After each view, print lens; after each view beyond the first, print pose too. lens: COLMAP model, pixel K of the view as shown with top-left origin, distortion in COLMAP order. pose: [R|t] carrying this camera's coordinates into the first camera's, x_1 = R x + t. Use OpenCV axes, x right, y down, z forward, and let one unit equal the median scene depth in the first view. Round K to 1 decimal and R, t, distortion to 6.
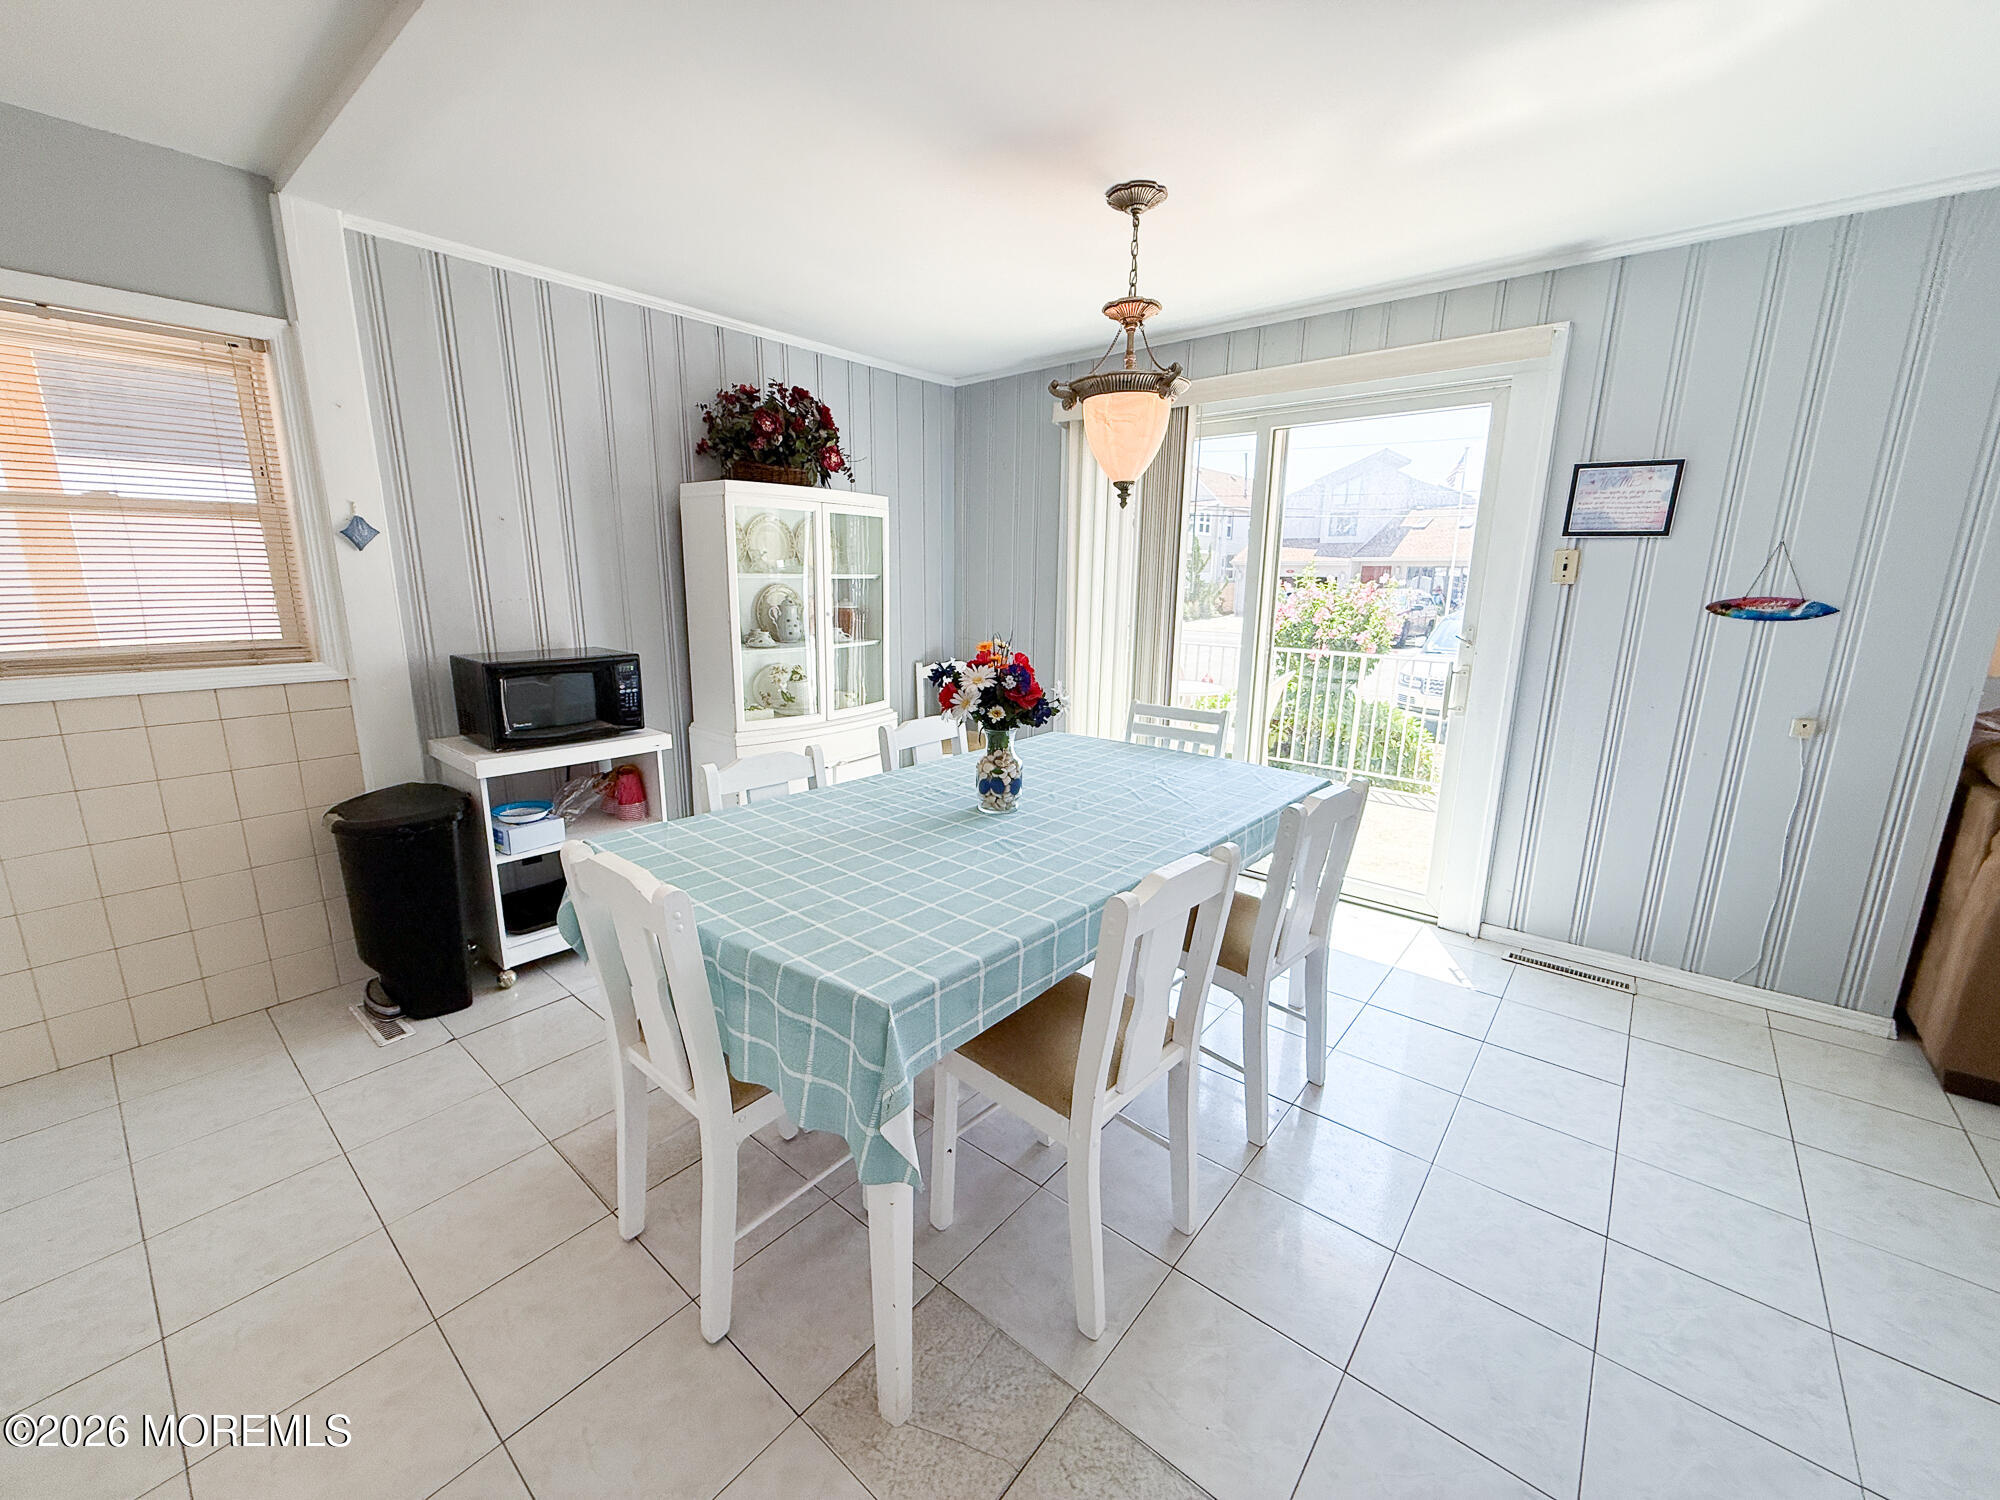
lens RADIAL K [[792.3, 0, 994.8], [0, 792.3, 749.6], [0, 0, 1]] dist [-0.003052, -0.000500]
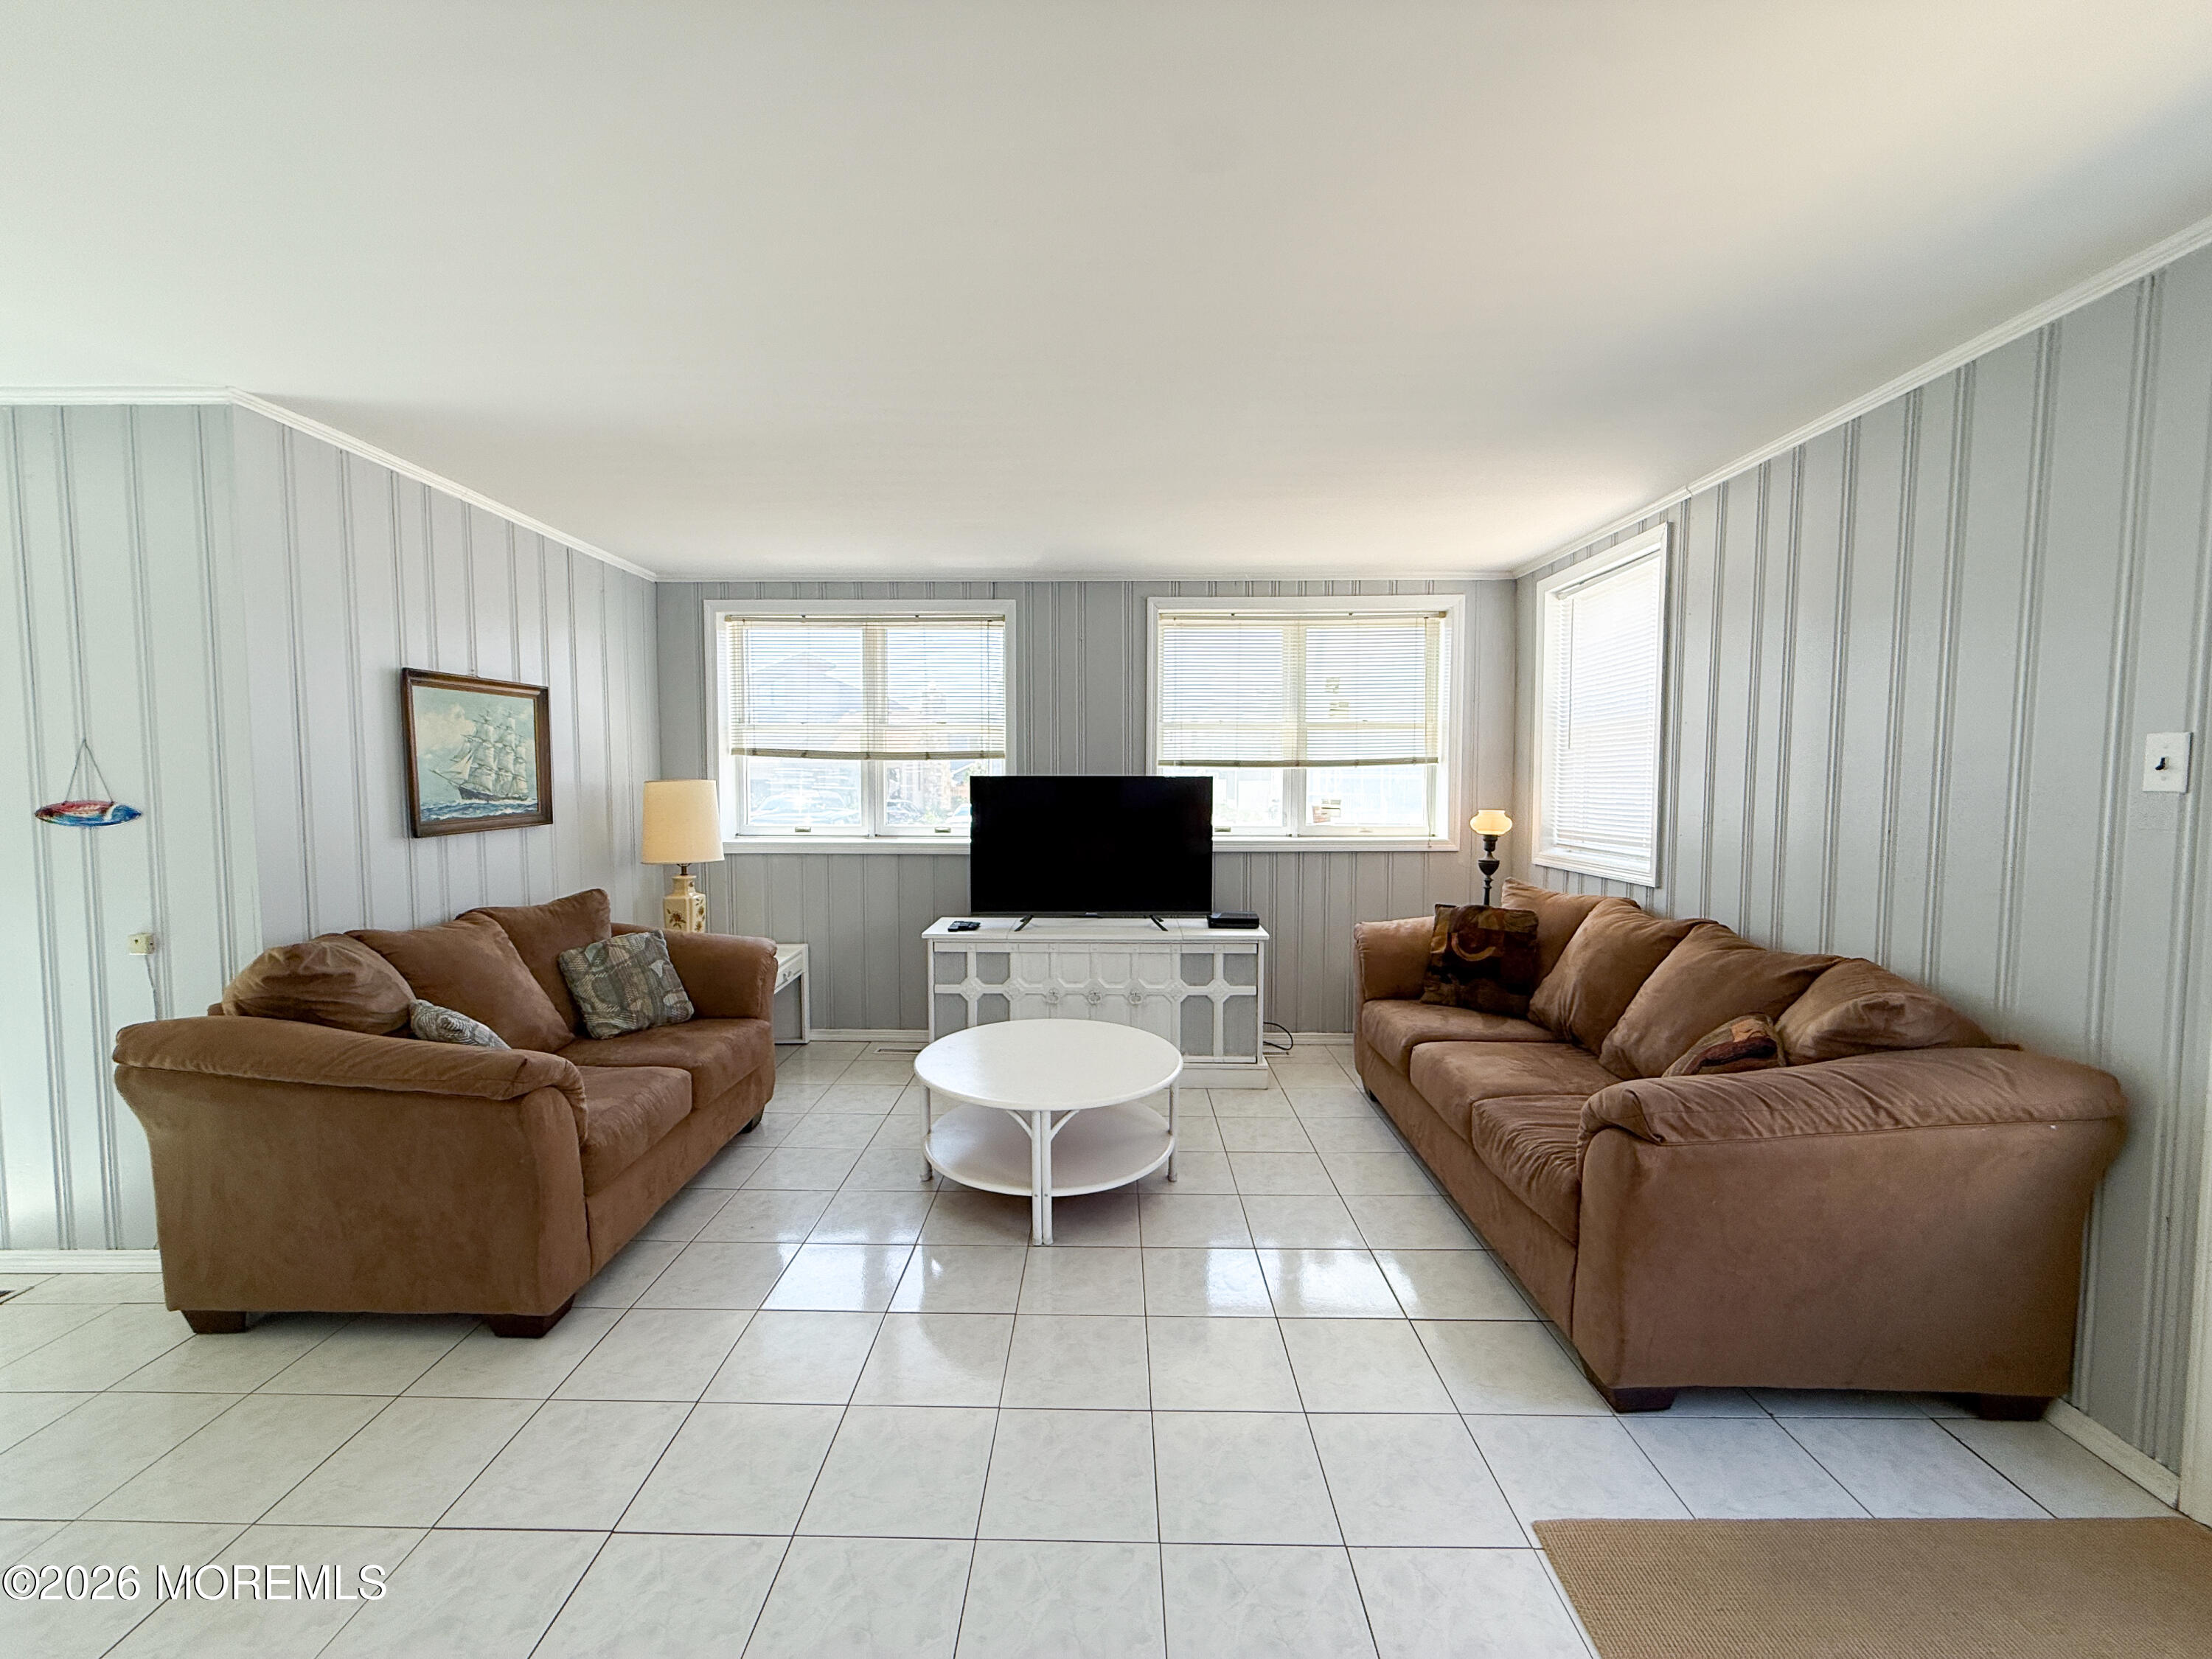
lens RADIAL K [[869.1, 0, 1106.0], [0, 869.1, 829.5], [0, 0, 1]] dist [0.000712, -0.000081]
pose [[0.782904, -0.046454, 0.620406, 1.228993], [0.143337, 0.983849, -0.107213, 0.106322], [-0.605406, 0.172865, 0.776918, -0.443863]]
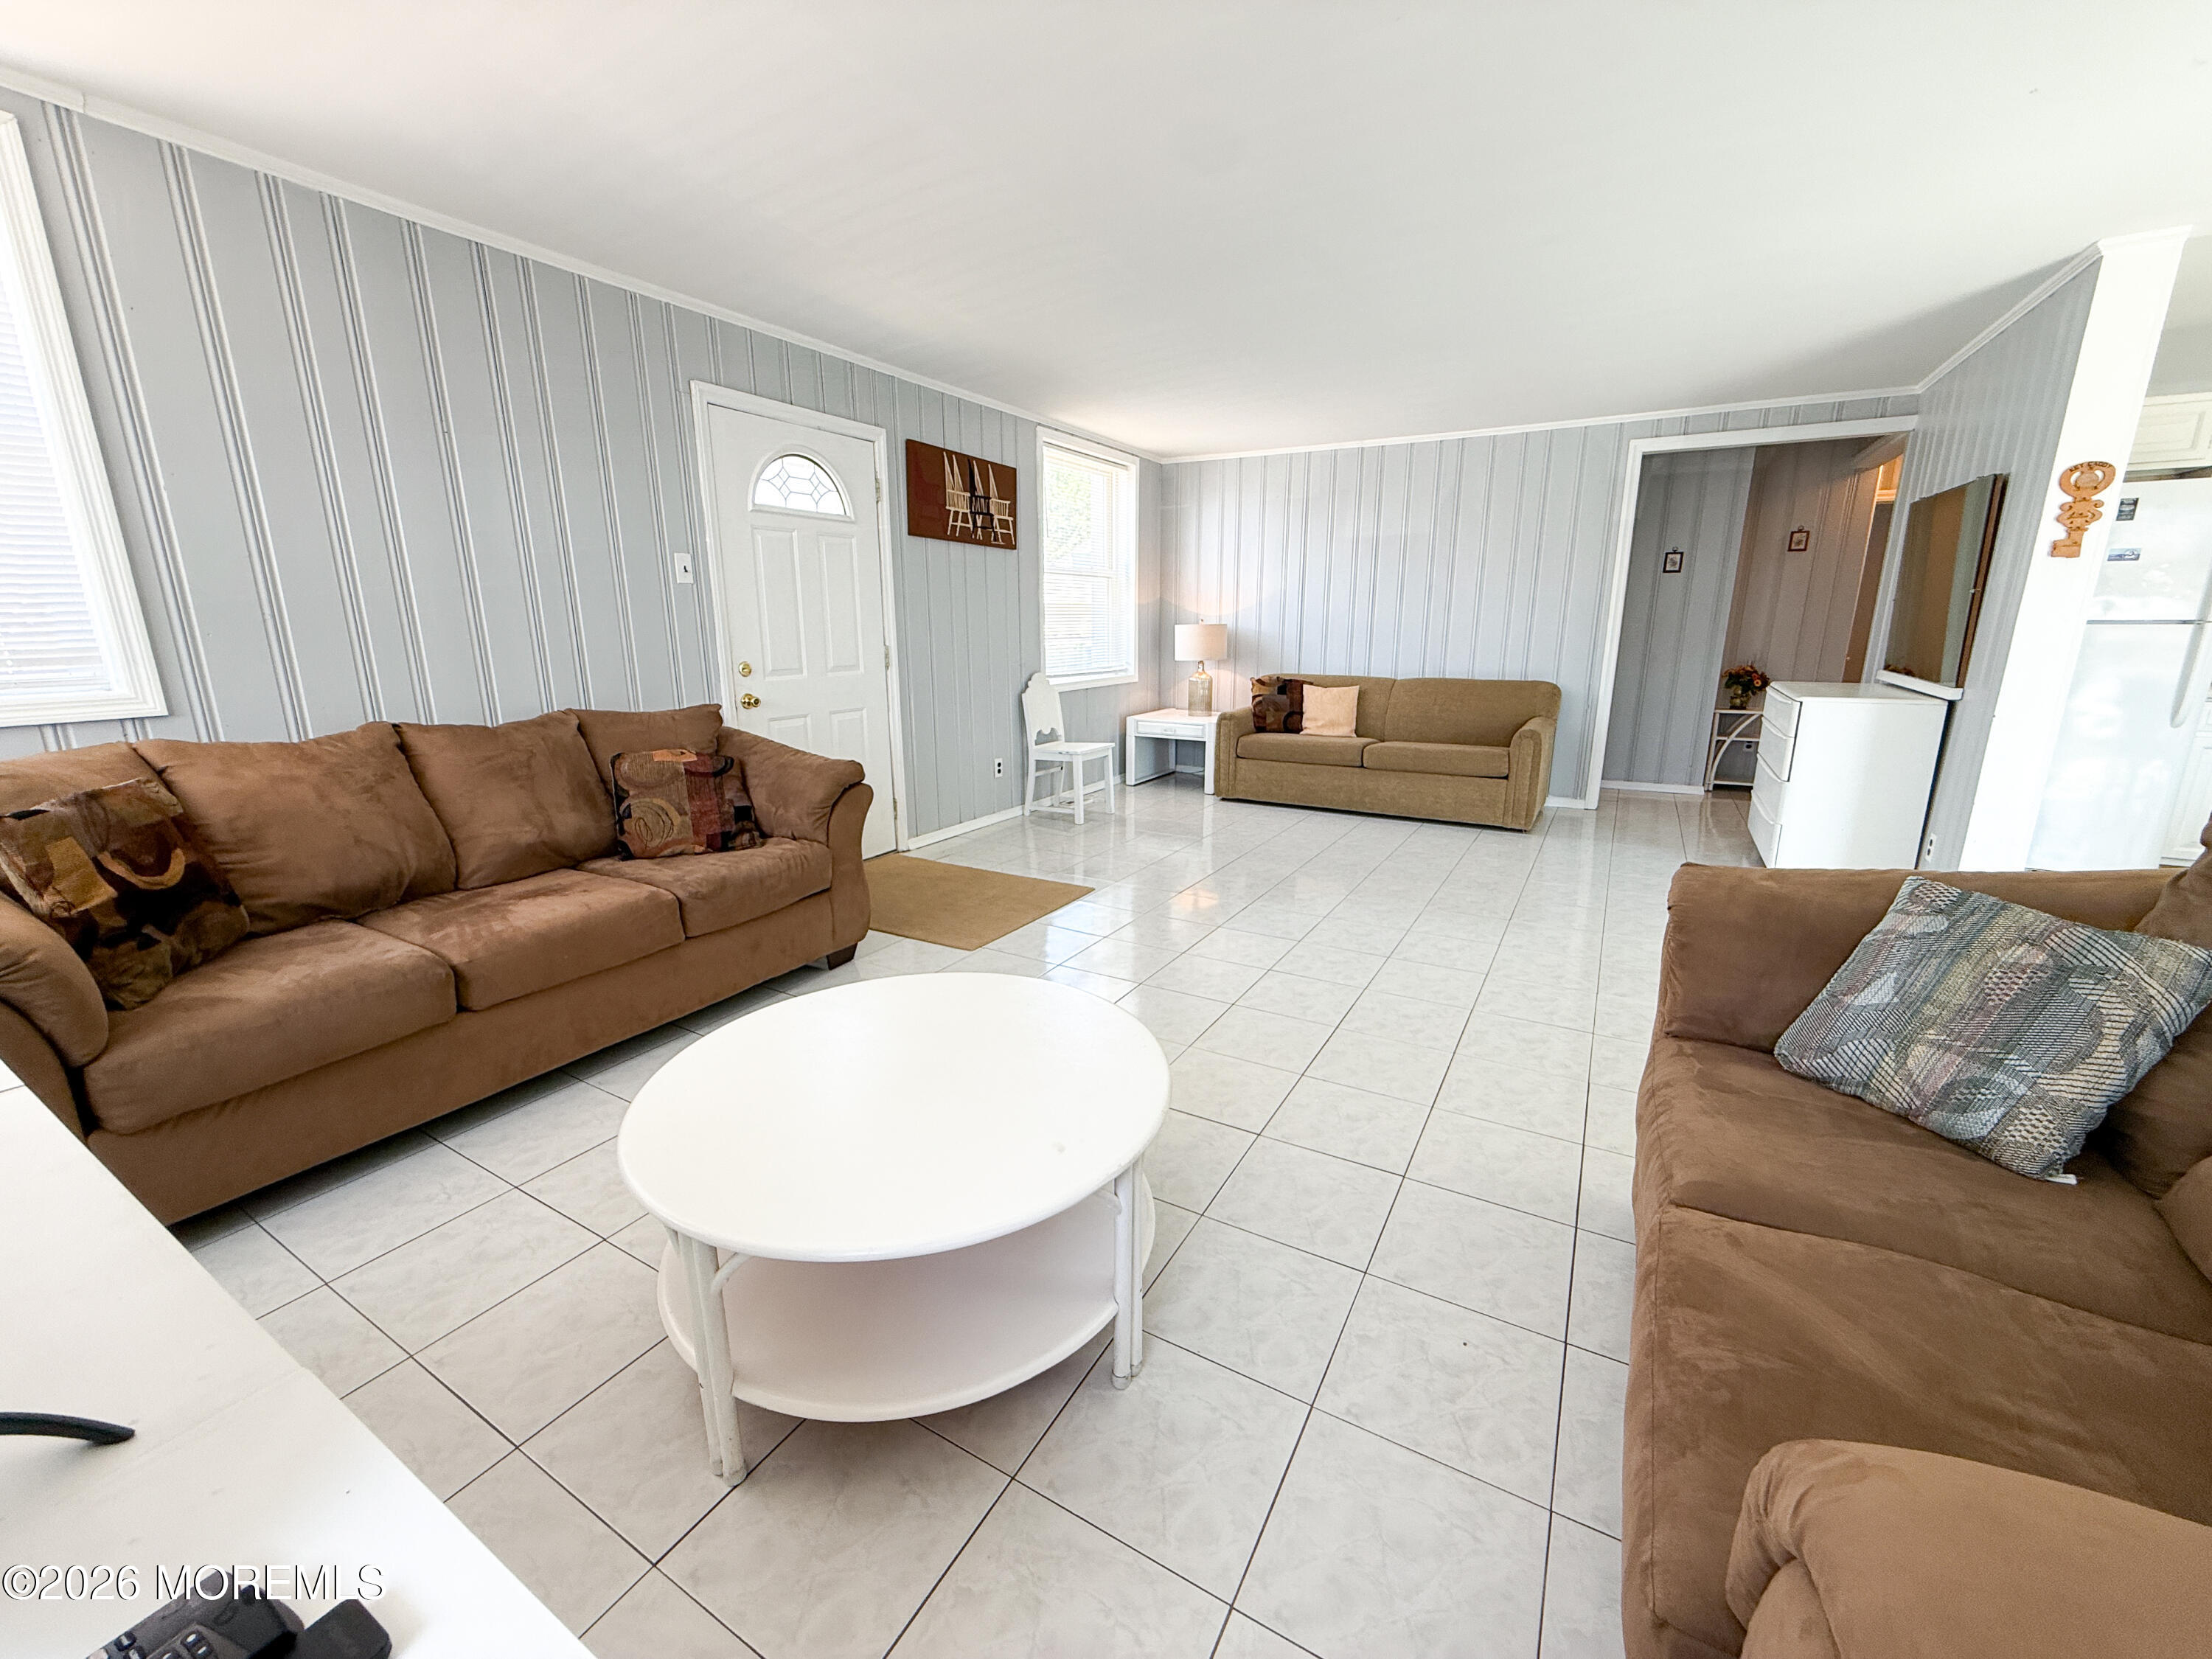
lens RADIAL K [[878.4, 0, 1099.7], [0, 878.4, 829.1], [0, 0, 1]] dist [-0.000393, -0.000624]
pose [[-0.986832, 0.033416, -0.158262, 1.861368], [-0.038959, 0.900519, 0.433067, -0.155552], [0.156990, 0.433530, -0.887359, 1.086990]]
